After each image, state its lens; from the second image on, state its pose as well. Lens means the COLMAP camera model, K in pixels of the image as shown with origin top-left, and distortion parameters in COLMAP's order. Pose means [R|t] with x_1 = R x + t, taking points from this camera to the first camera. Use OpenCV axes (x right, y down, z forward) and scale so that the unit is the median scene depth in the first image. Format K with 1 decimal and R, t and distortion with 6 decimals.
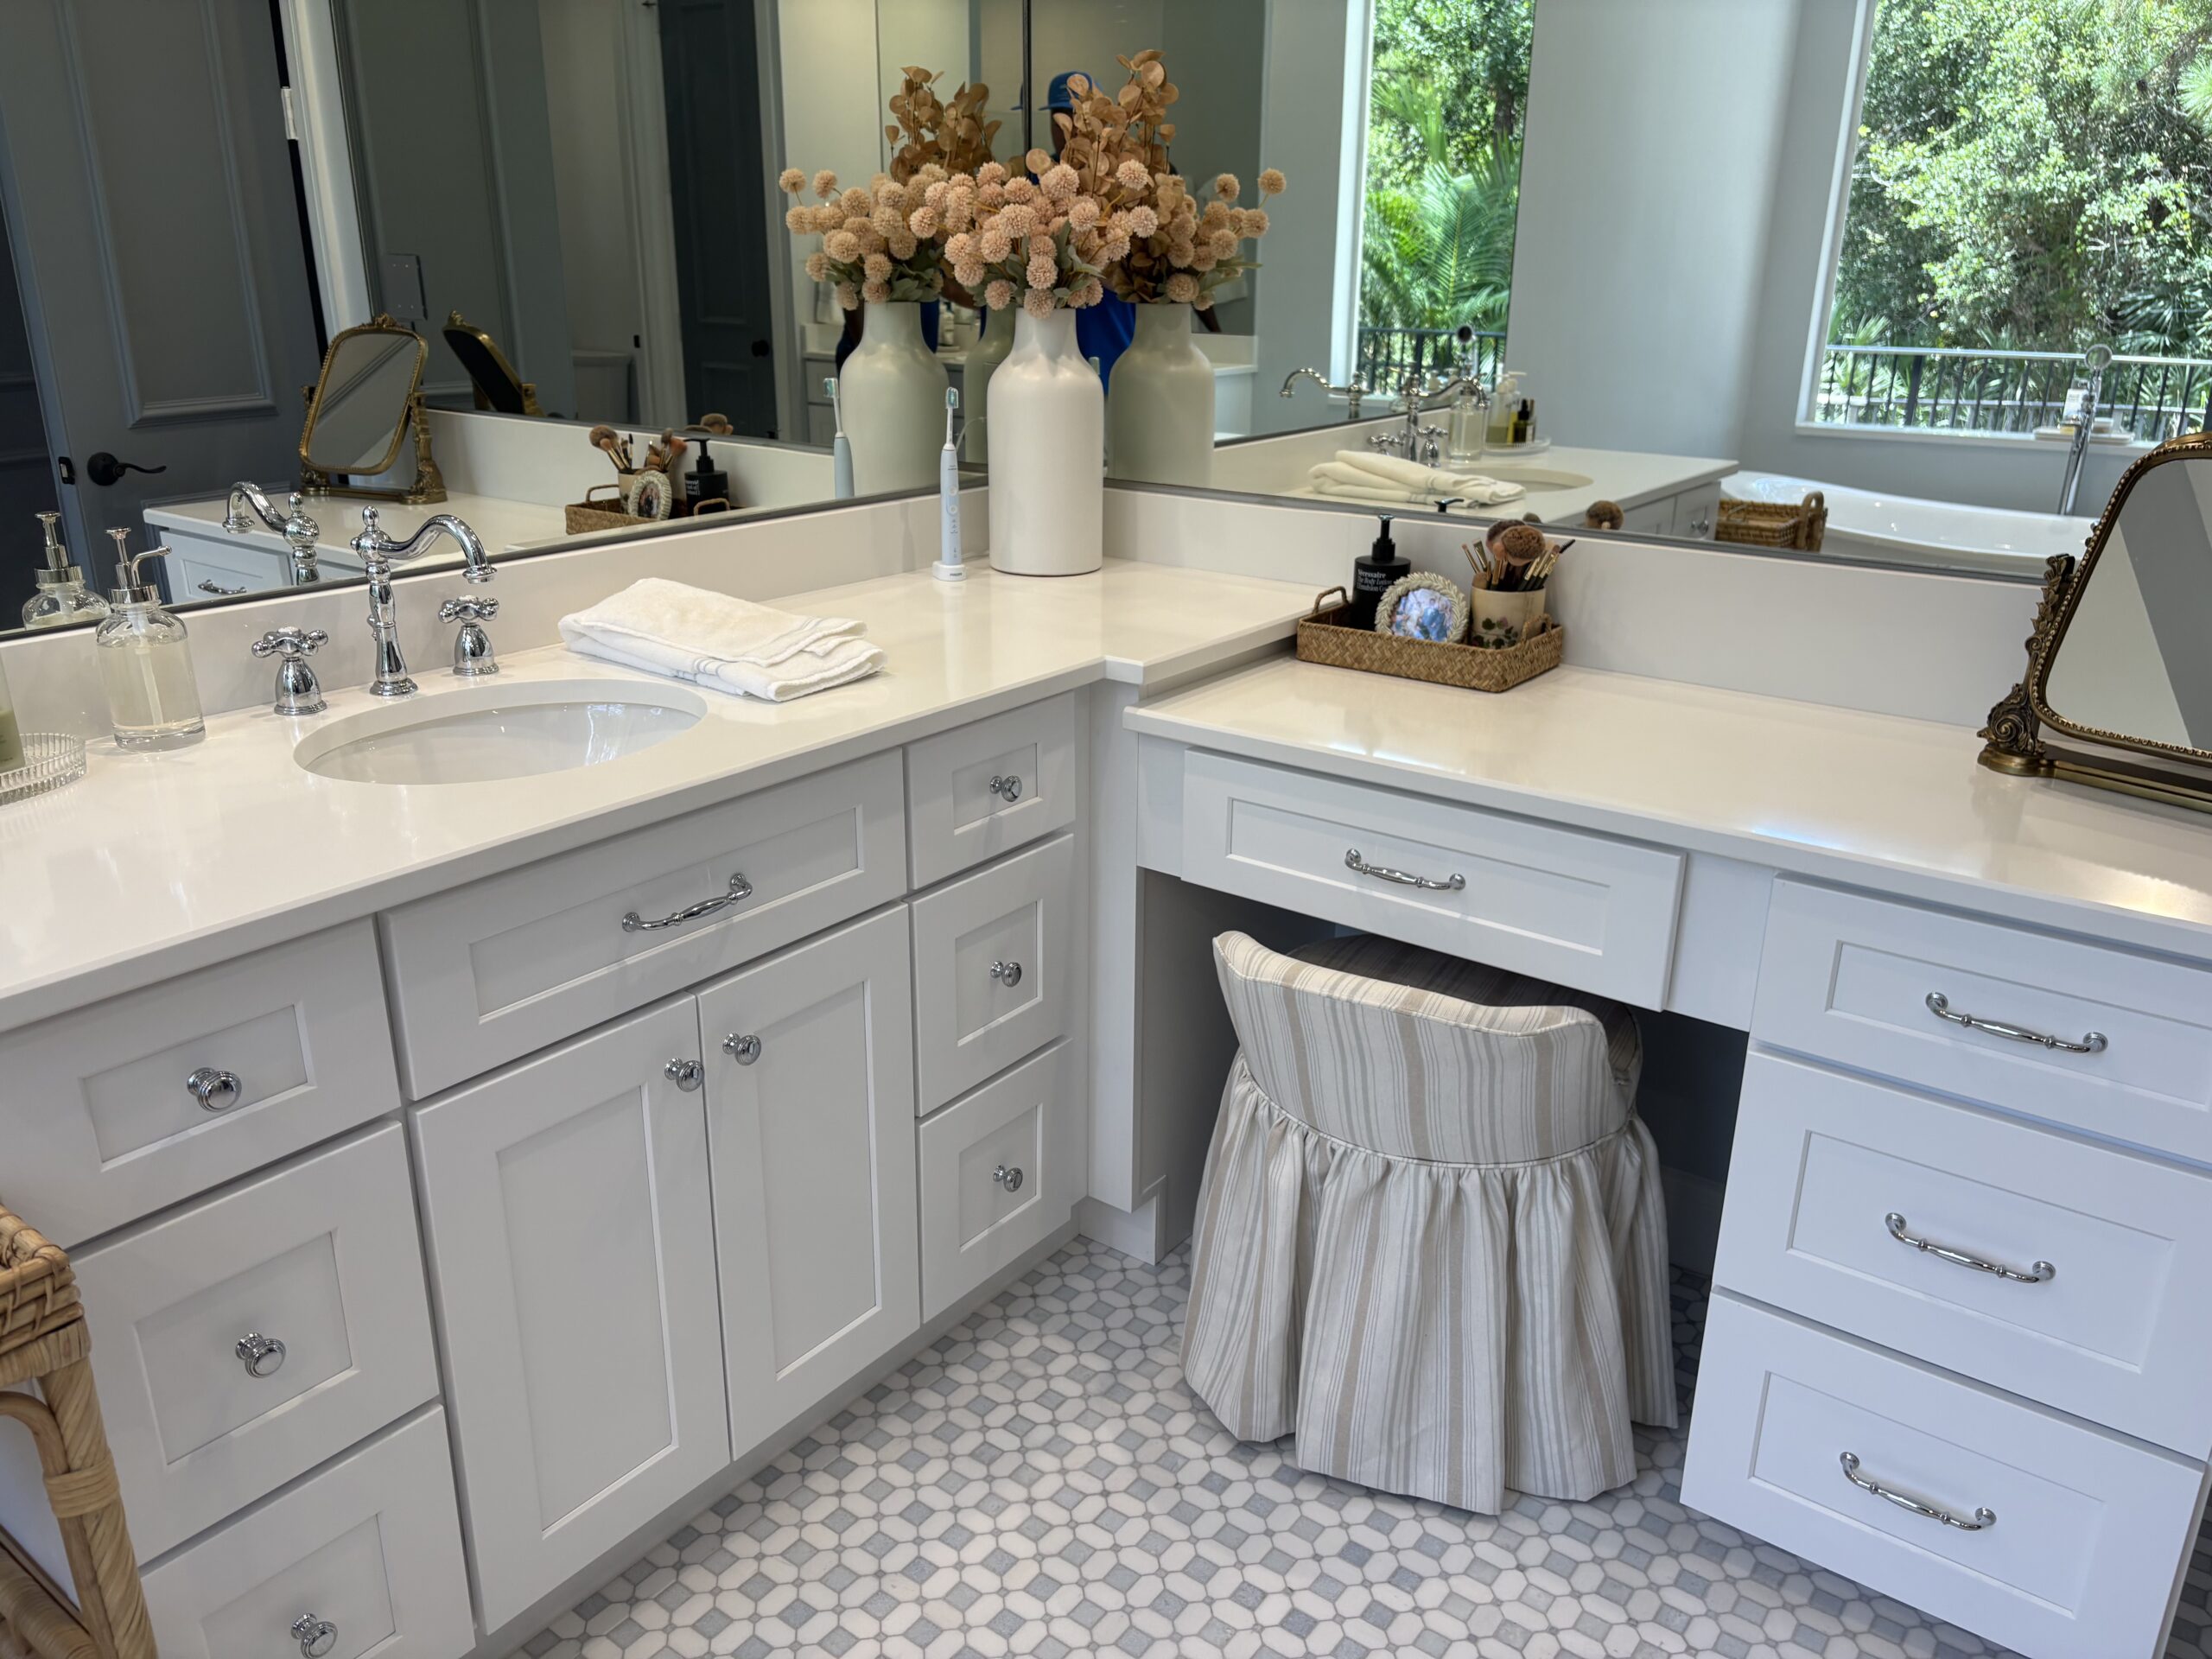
lens RADIAL K [[1679.4, 0, 1106.0], [0, 1679.4, 829.5], [0, 0, 1]] dist [0.012175, -0.000838]
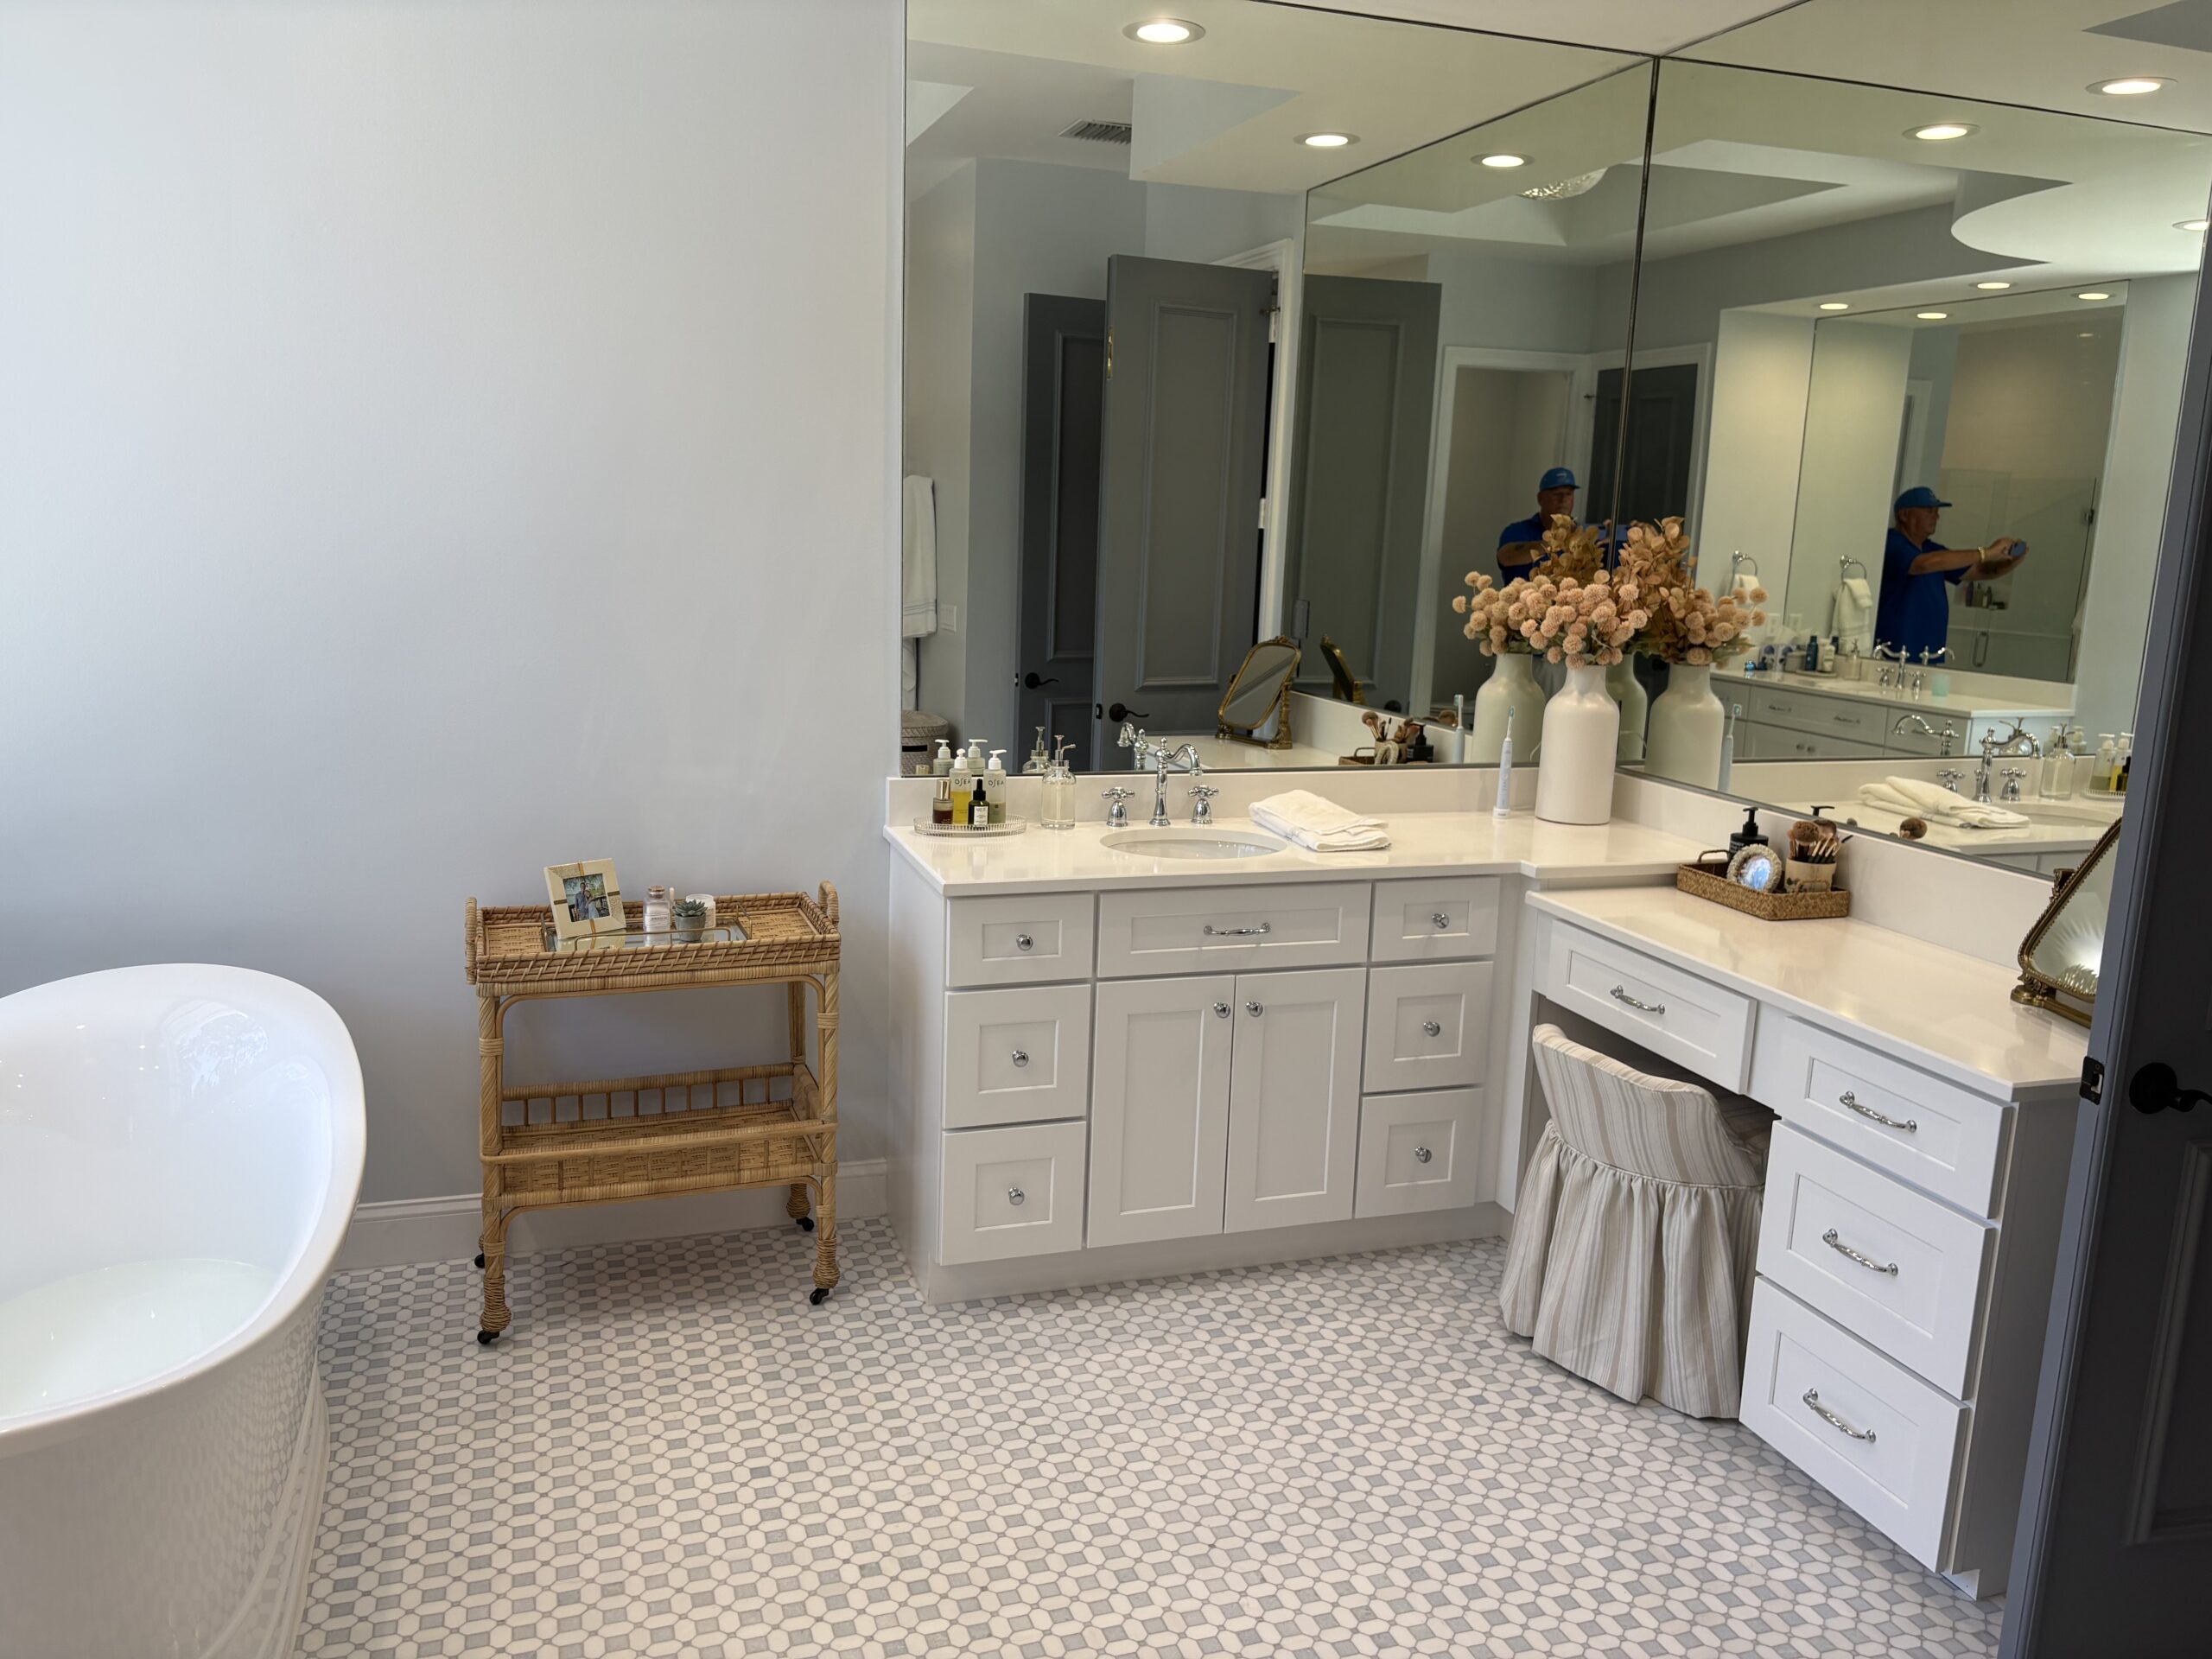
lens RADIAL K [[1679.4, 0, 1106.0], [0, 1679.4, 829.5], [0, 0, 1]] dist [0.012175, -0.000838]
pose [[0.823994, 0.123388, -0.553000, 0.596449], [-0.213389, 0.971718, -0.101144, 0.131847], [0.524880, 0.201346, 0.827019, -0.669569]]
